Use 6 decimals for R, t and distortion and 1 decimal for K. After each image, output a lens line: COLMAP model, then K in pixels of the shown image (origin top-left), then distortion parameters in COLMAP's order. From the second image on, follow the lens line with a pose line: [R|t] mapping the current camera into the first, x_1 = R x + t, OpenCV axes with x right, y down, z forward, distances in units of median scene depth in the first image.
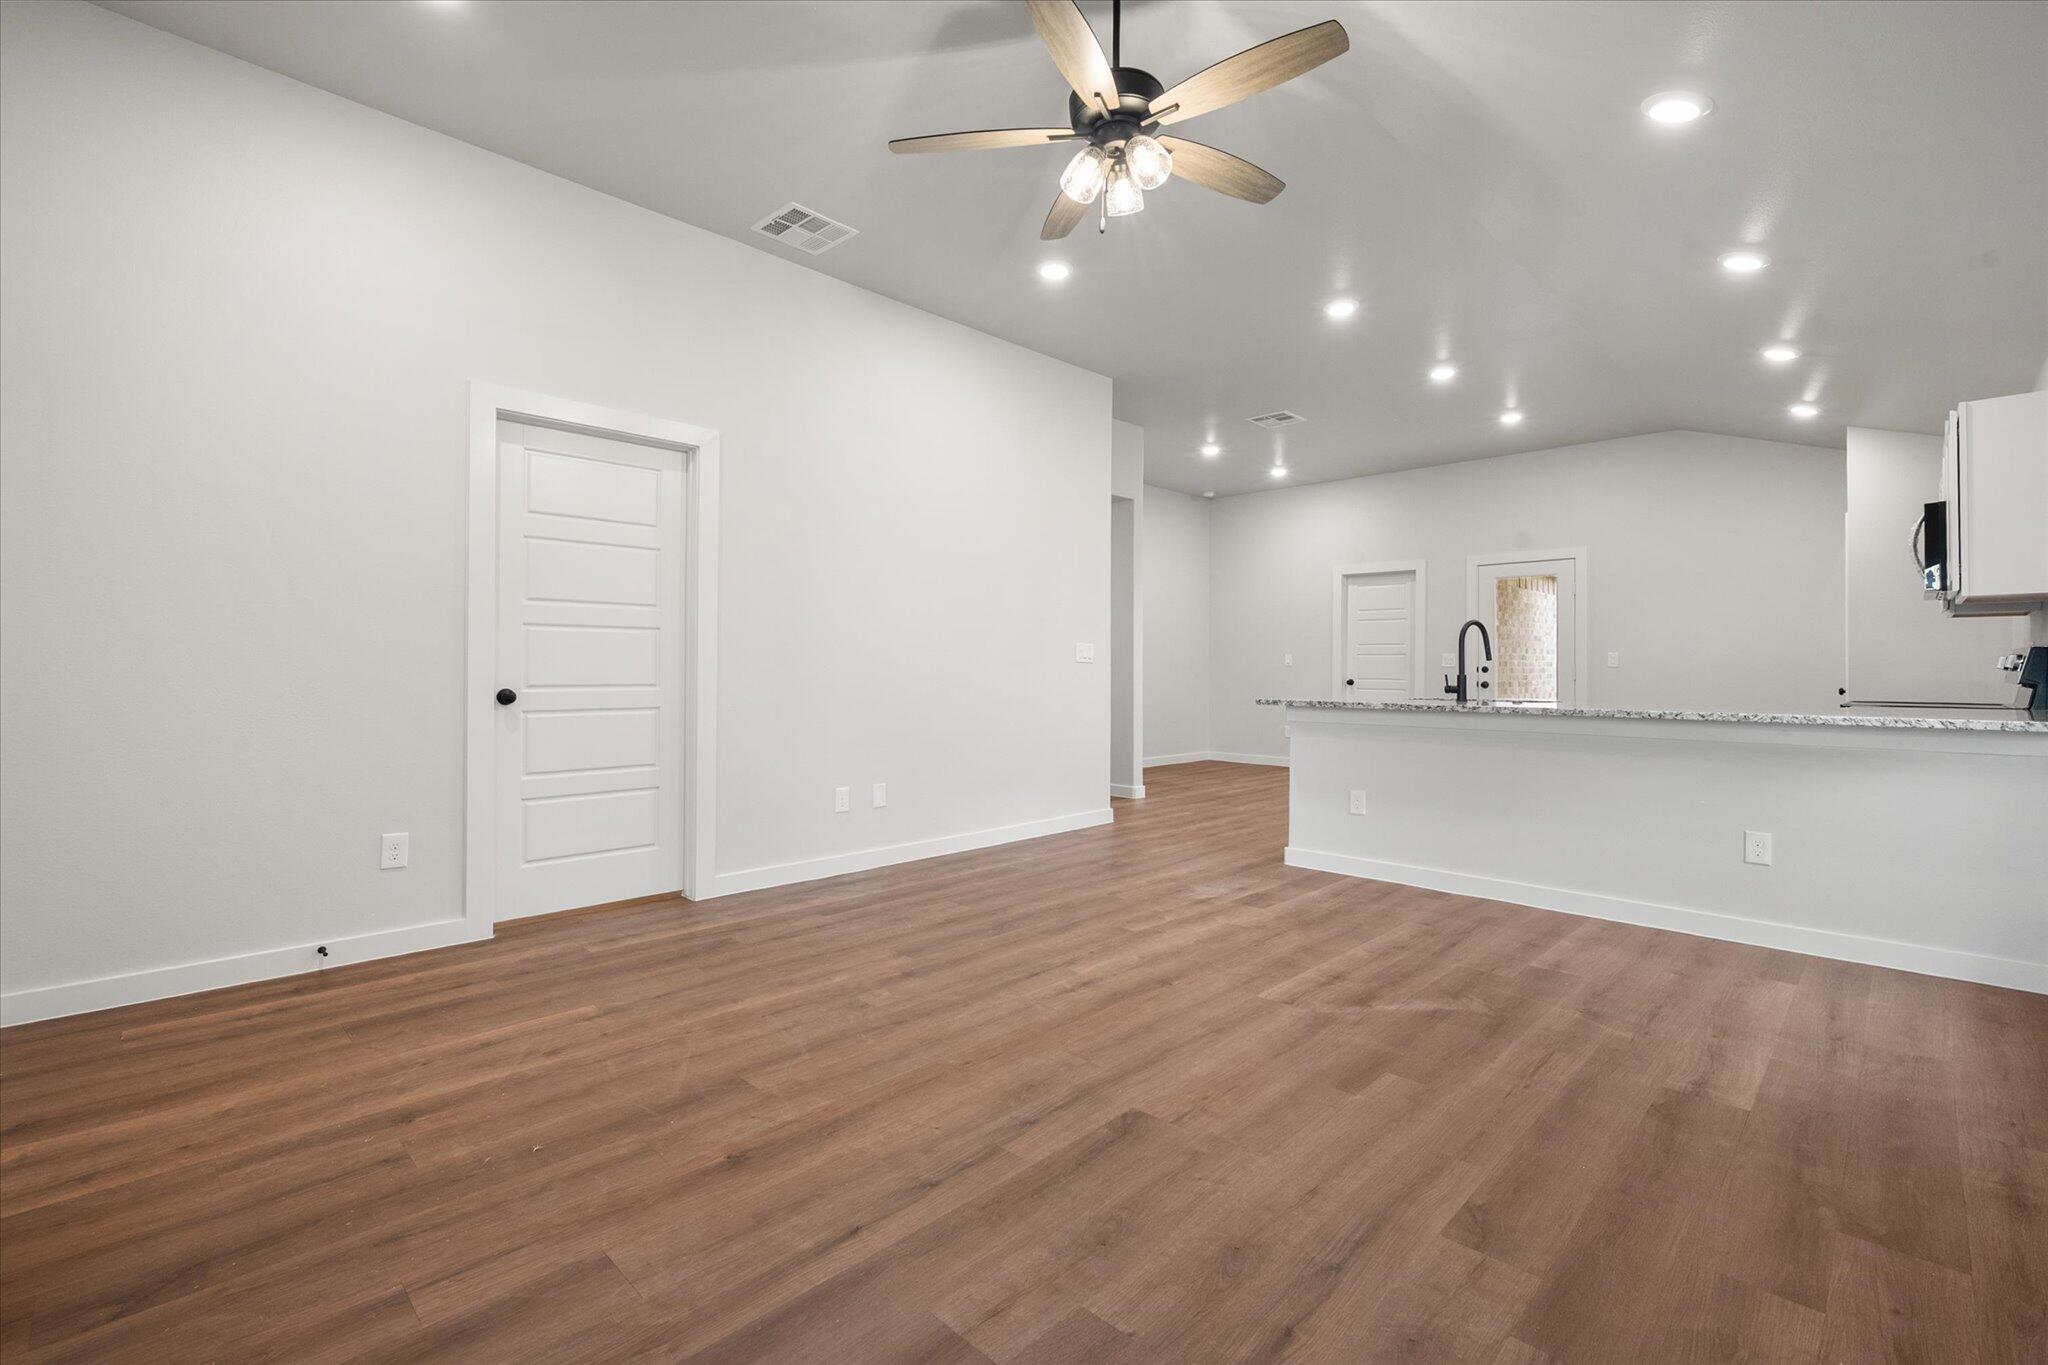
lens RADIAL K [[900.0, 0, 1031.4], [0, 900.0, 662.4], [0, 0, 1]] dist [0.000778, -0.000010]
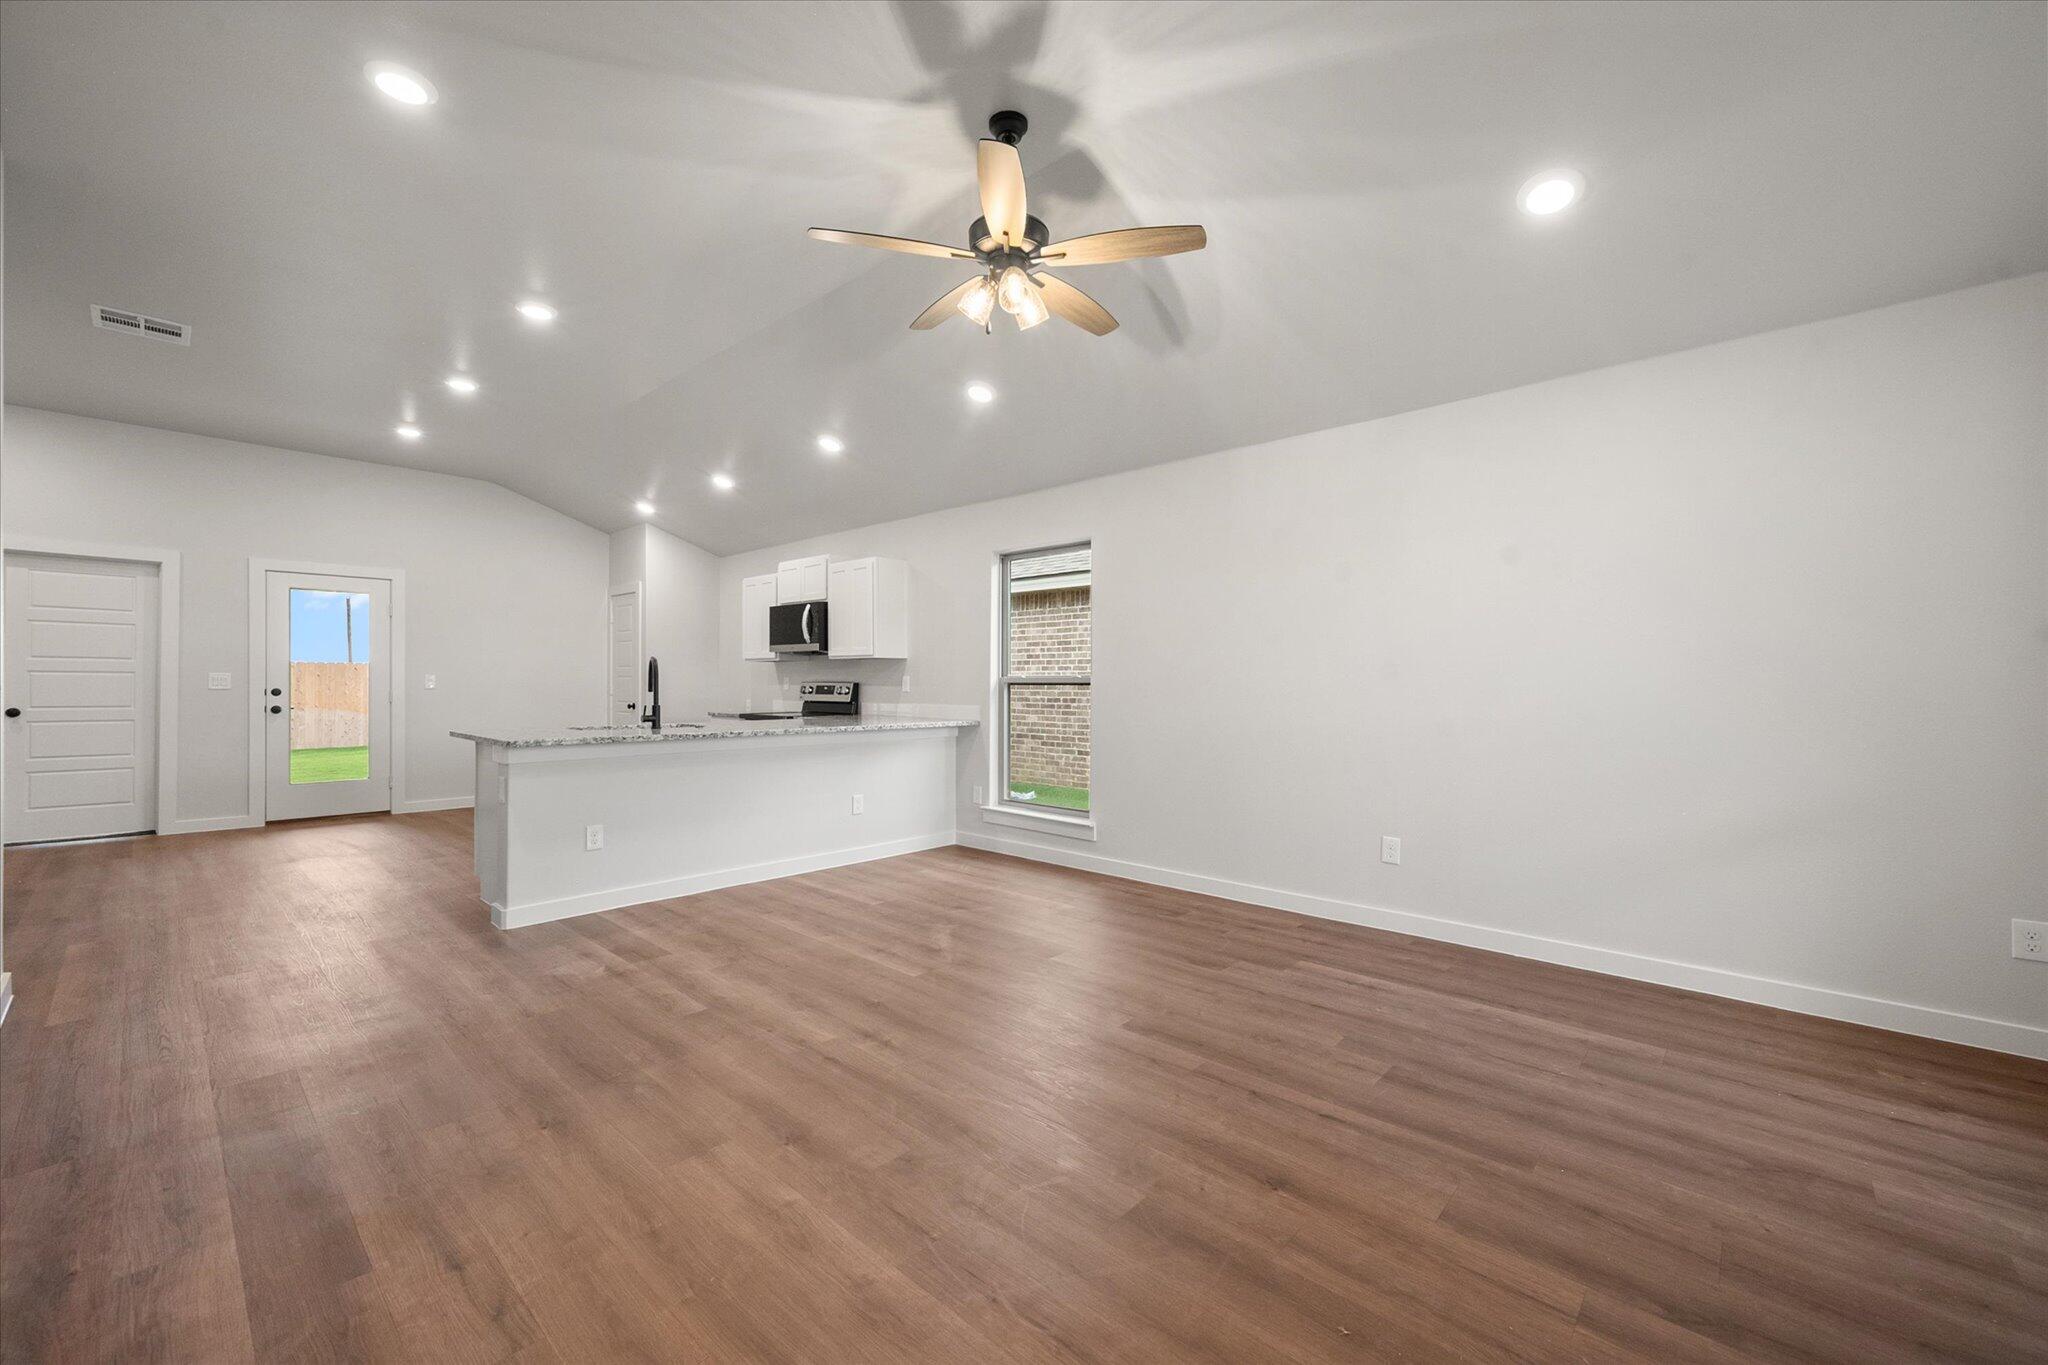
lens RADIAL K [[813.8, 0, 1021.4], [0, 813.8, 685.8], [0, 0, 1]] dist [-0.001124, 0.000043]
pose [[-0.028405, -0.008415, 0.999561, -0.827053], [-0.011593, 0.999900, 0.008089, -0.035544], [-0.999529, -0.011358, -0.028500, 0.855047]]
